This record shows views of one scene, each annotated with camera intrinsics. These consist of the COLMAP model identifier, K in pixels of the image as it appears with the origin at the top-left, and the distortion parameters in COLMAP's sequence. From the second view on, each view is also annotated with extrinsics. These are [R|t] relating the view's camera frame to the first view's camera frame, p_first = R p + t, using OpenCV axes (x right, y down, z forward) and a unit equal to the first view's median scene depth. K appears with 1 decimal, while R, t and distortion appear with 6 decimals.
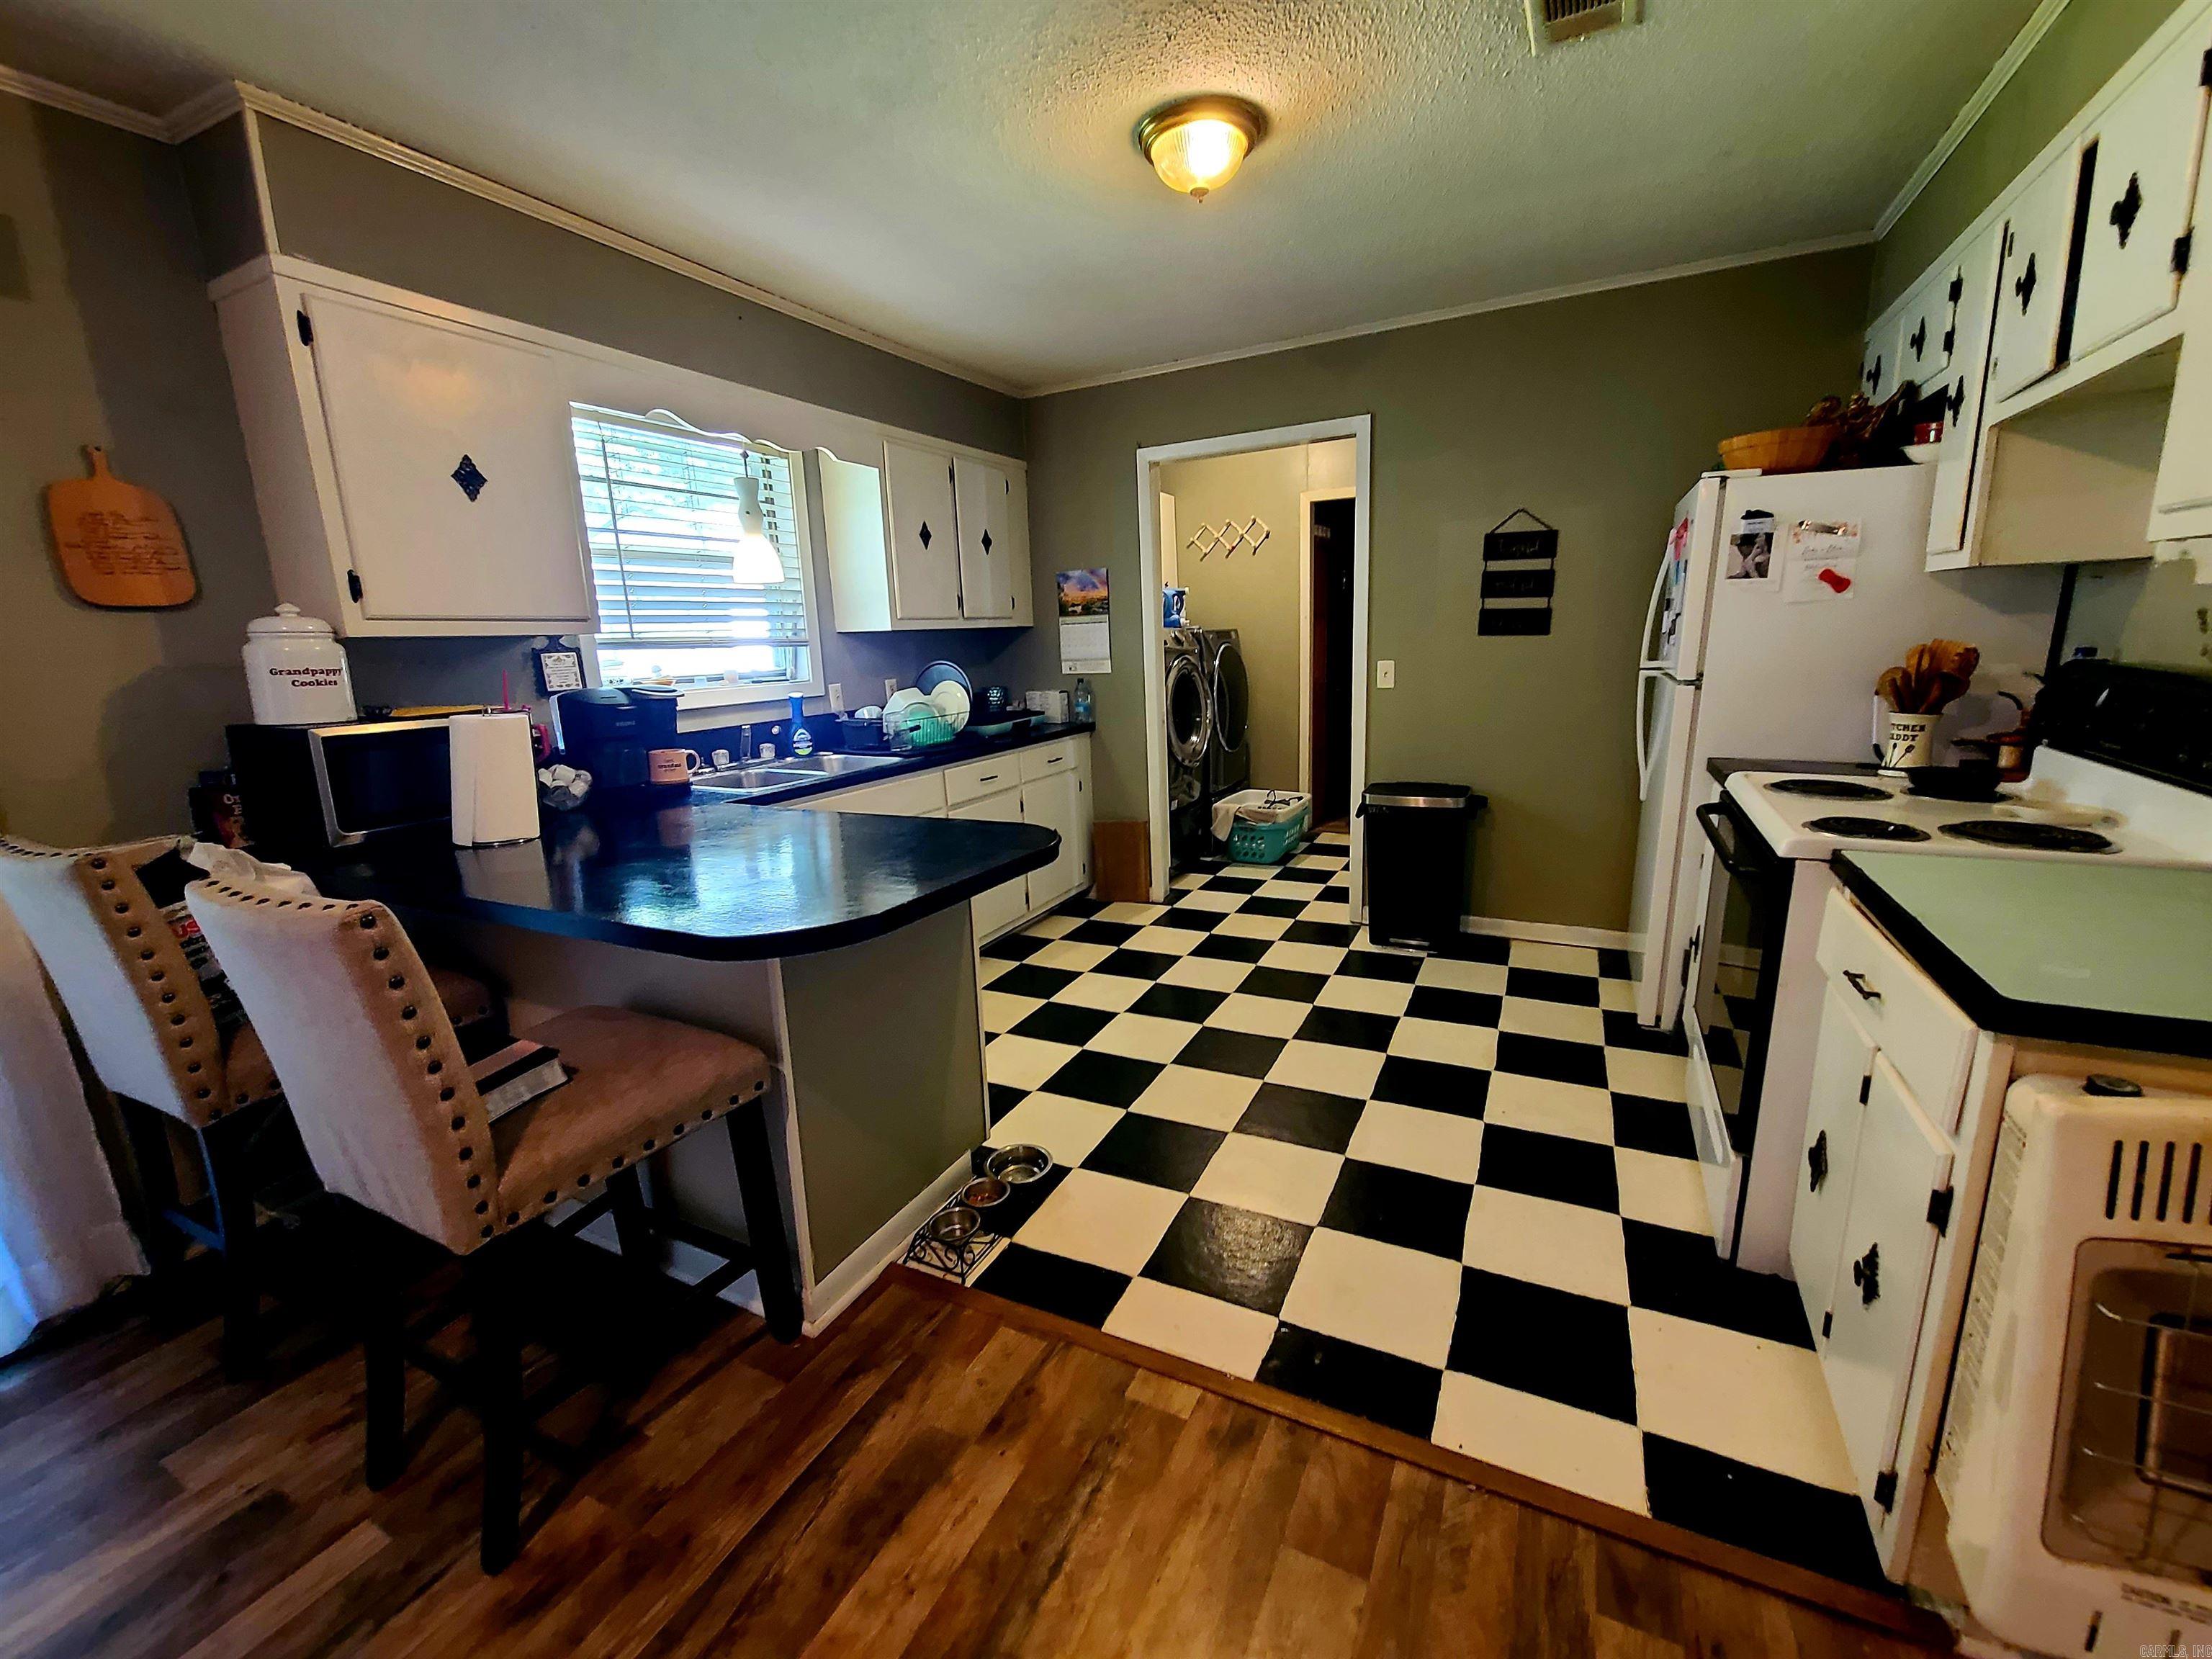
lens RADIAL K [[906.2, 0, 1115.4], [0, 906.2, 824.9], [0, 0, 1]] dist [0.000807, -0.001623]
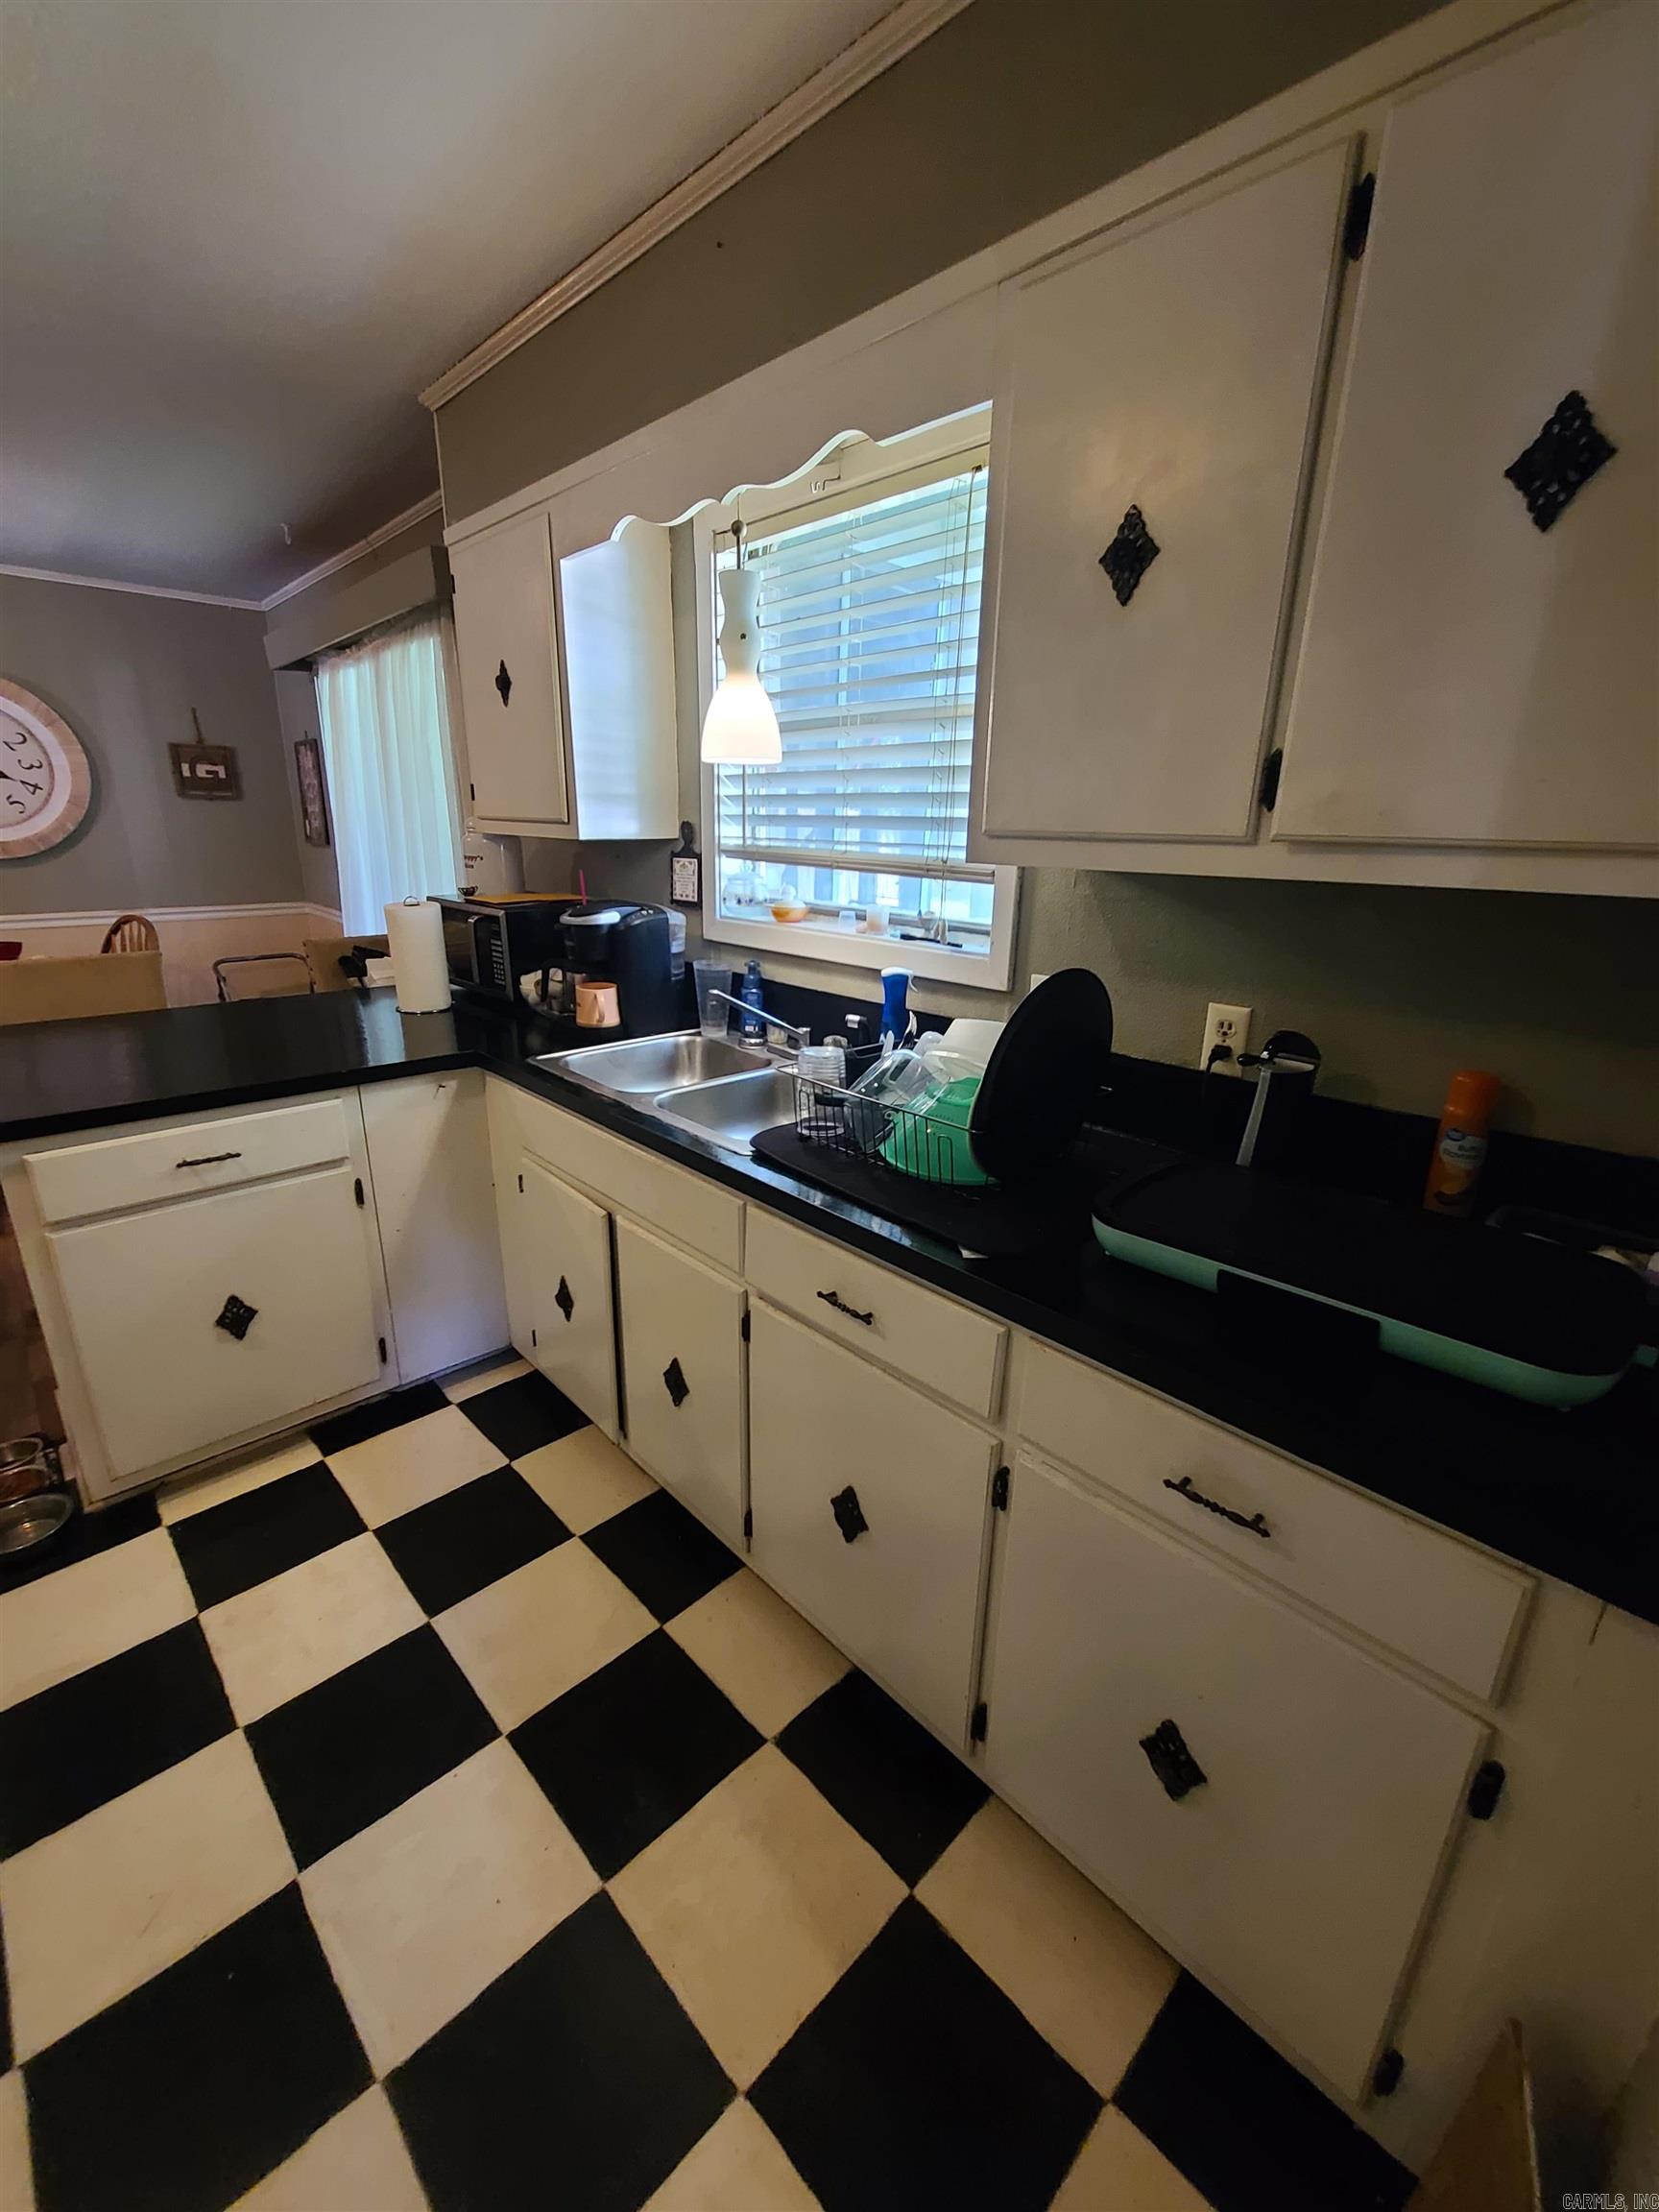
lens RADIAL K [[906.2, 0, 830.9], [0, 906.2, 1109.3], [0, 0, 1]] dist [0.000807, -0.001623]
pose [[-0.338807, 0.316972, -0.885855, 0.219052], [-0.197043, 0.896756, 0.396235, -0.378721], [0.919991, 0.308798, -0.241370, 1.543328]]
